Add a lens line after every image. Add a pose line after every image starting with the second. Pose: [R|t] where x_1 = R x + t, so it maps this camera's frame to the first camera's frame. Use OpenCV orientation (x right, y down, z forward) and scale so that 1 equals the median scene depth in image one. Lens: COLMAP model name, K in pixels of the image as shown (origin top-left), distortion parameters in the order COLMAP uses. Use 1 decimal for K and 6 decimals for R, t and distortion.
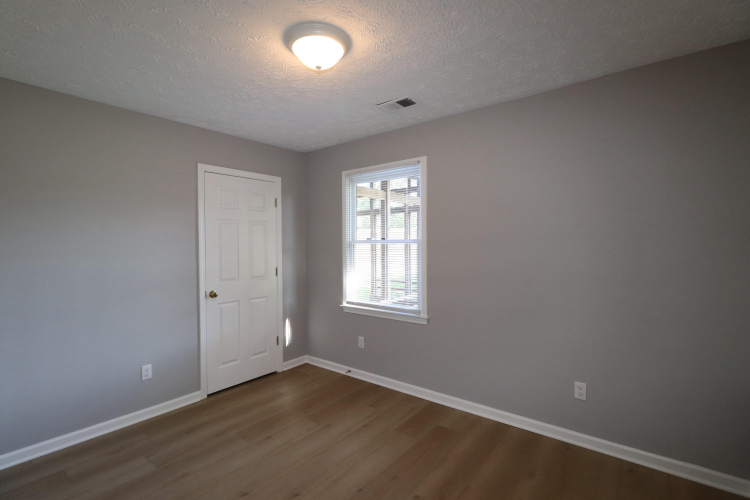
lens RADIAL K [[350.1, 0, 376.1], [0, 350.1, 245.3], [0, 0, 1]] dist [0.001261, -0.000053]
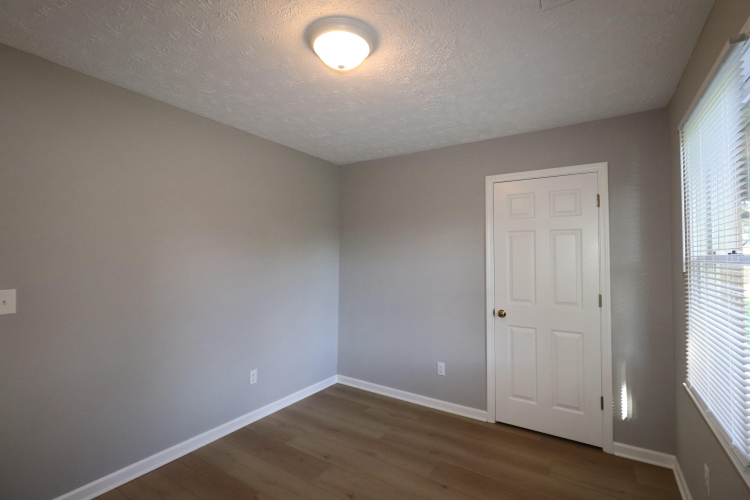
lens RADIAL K [[350.1, 0, 376.1], [0, 350.1, 245.3], [0, 0, 1]] dist [0.001261, -0.000053]
pose [[0.093550, -0.026776, -0.995254, 0.420403], [-0.012868, 0.999522, -0.028100, -0.008897], [0.995531, 0.015436, 0.093161, 0.581158]]
